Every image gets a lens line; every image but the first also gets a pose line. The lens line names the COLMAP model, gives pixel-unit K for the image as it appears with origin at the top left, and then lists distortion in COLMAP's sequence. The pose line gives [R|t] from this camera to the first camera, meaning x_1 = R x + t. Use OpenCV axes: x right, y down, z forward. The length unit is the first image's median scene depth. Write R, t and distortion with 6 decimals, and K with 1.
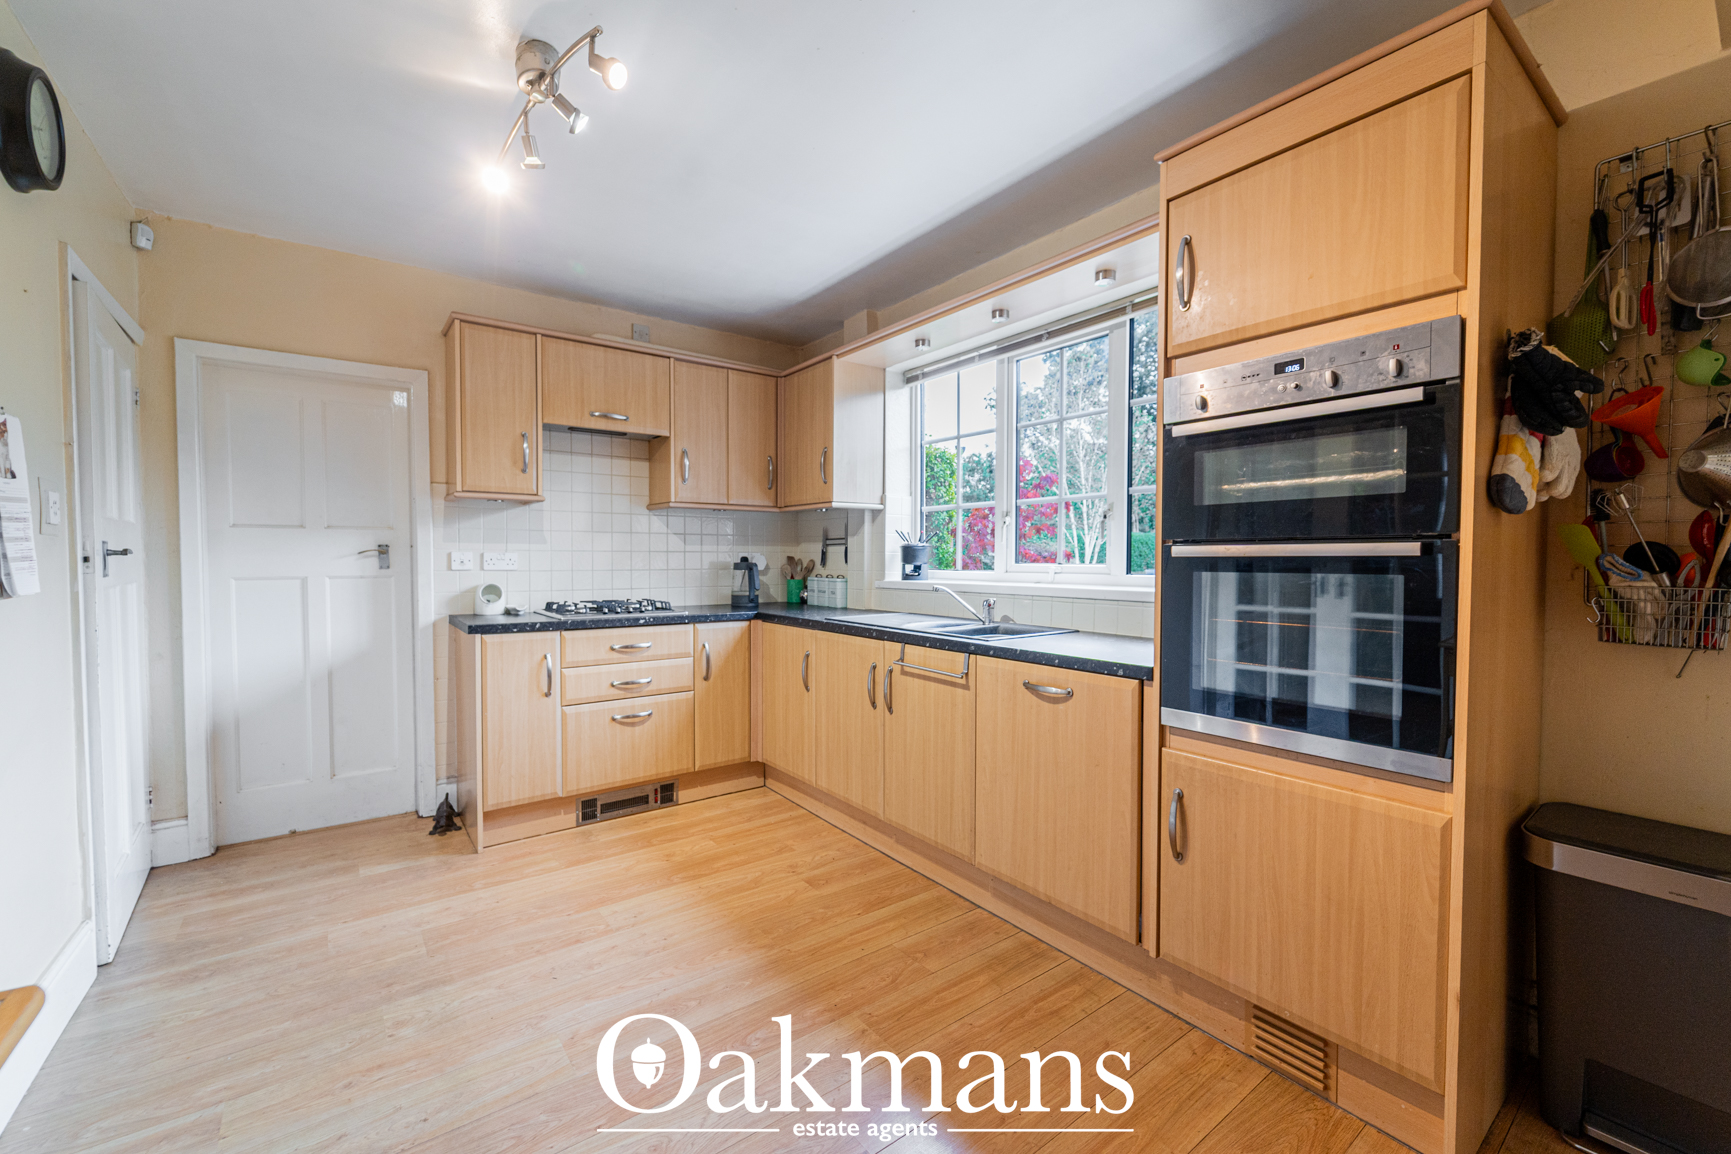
lens RADIAL K [[706.6, 0, 872.1], [0, 706.6, 576.5], [0, 0, 1]] dist [0.000729, -0.000792]
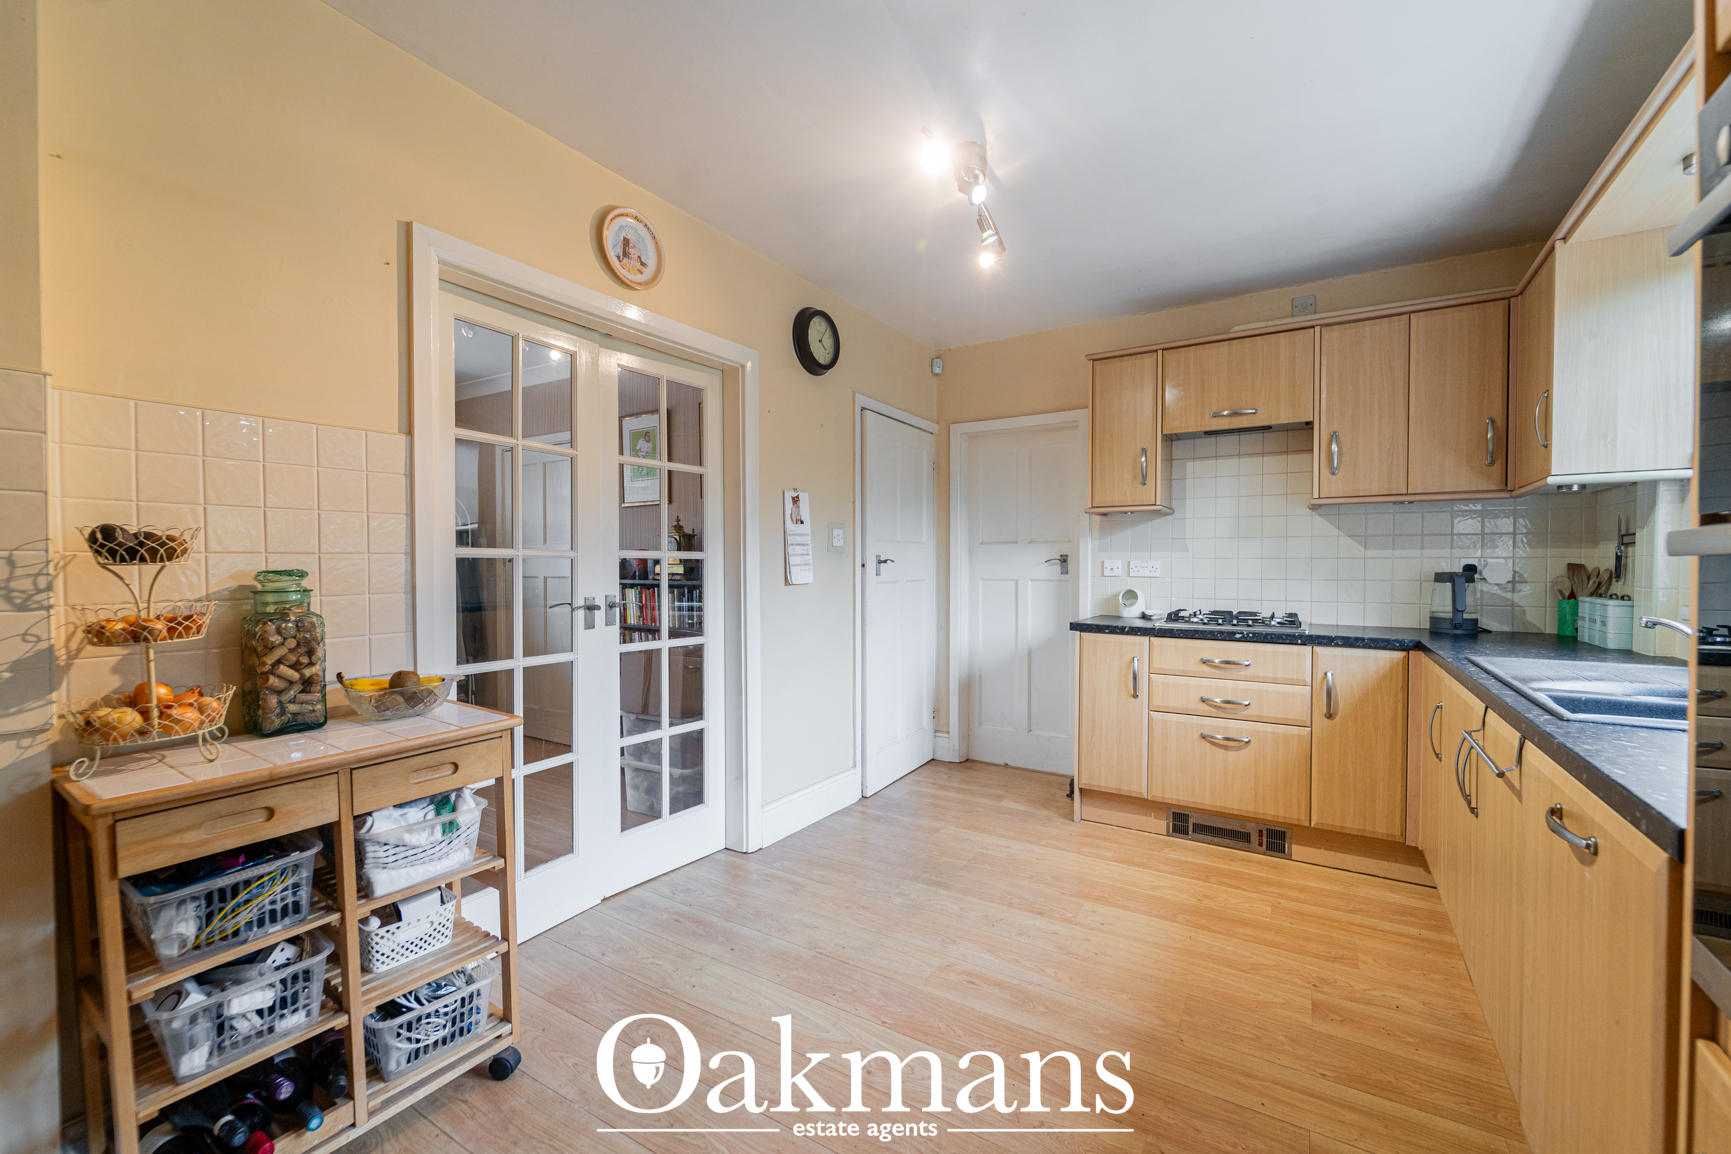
lens RADIAL K [[706.6, 0, 872.1], [0, 706.6, 576.5], [0, 0, 1]] dist [0.000729, -0.000792]
pose [[0.353057, 0.013549, -0.935504, 0.368724], [-0.028228, 0.999594, 0.003824, -0.002339], [0.935176, 0.025057, 0.353297, 0.257247]]
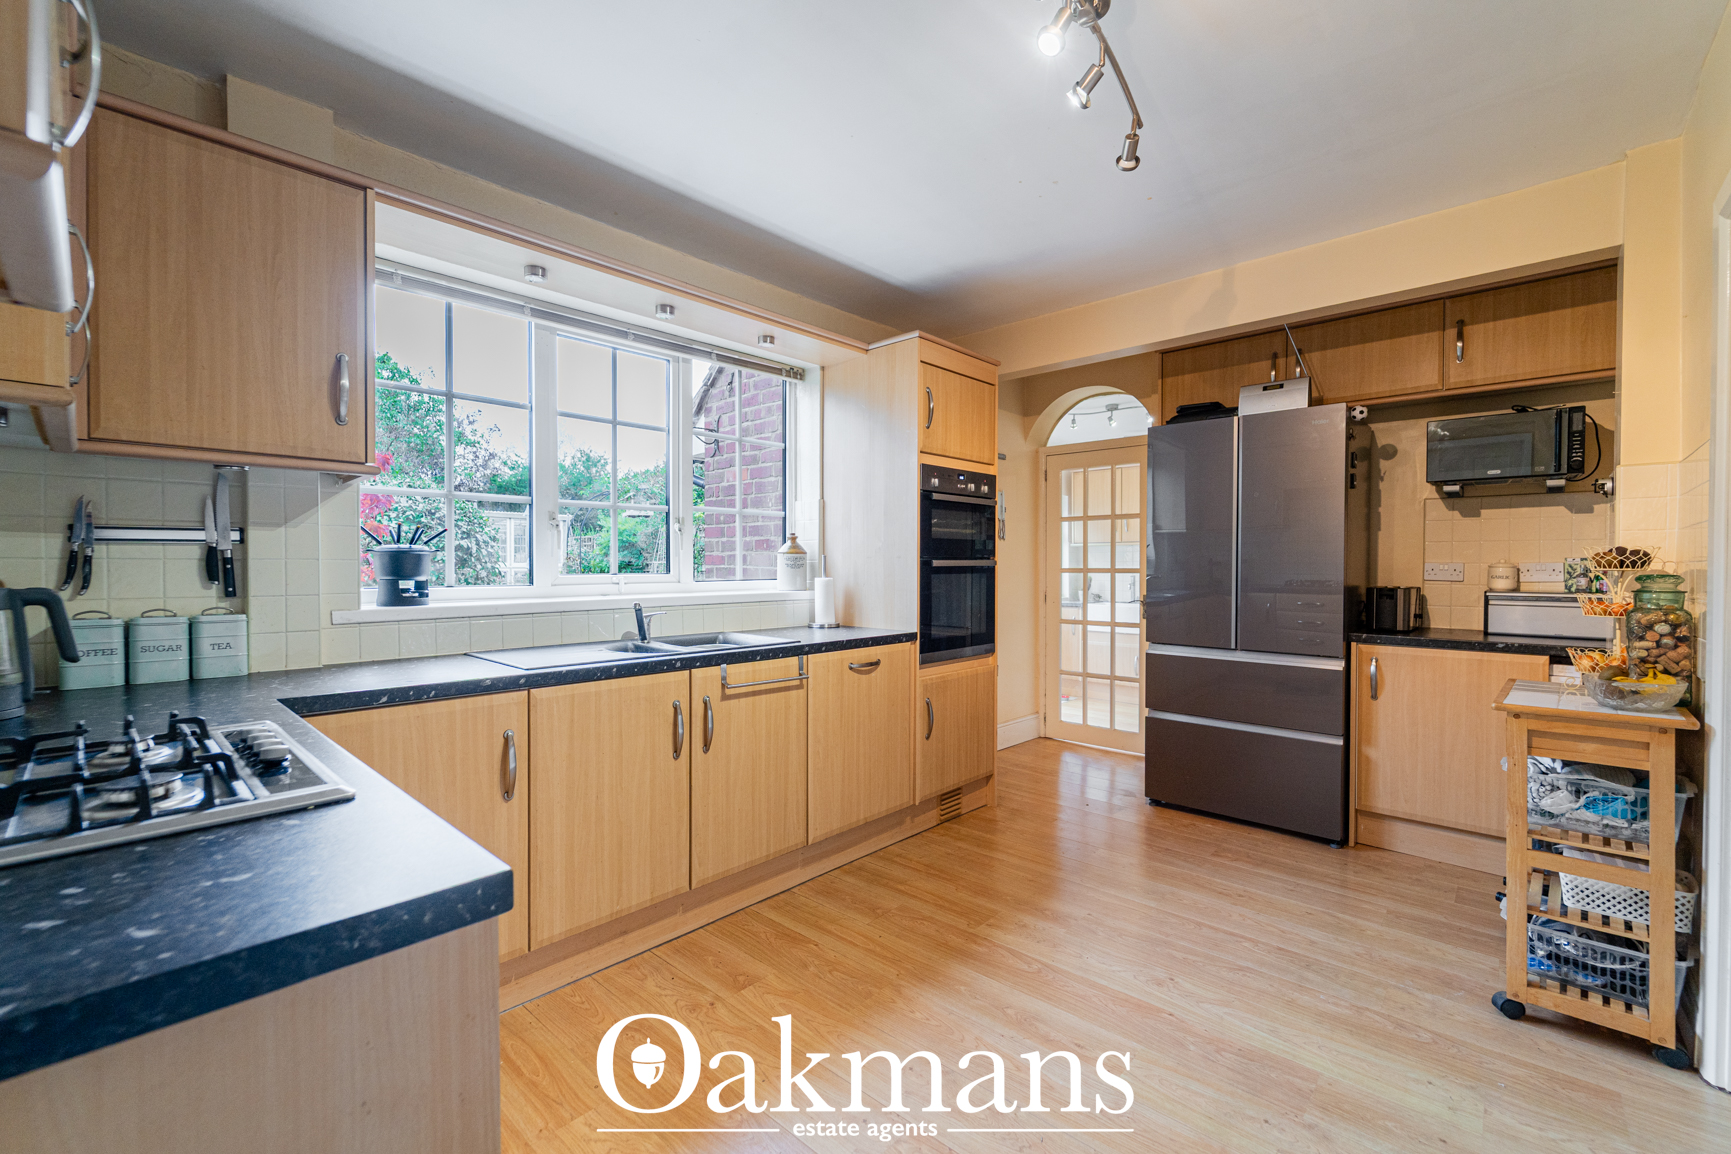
lens RADIAL K [[706.6, 0, 872.1], [0, 706.6, 576.5], [0, 0, 1]] dist [0.000729, -0.000792]
pose [[-0.176317, -0.017894, 0.984171, -0.750079], [0.028372, 0.999327, 0.023253, -0.027634], [-0.983924, 0.032023, -0.175691, 0.847022]]
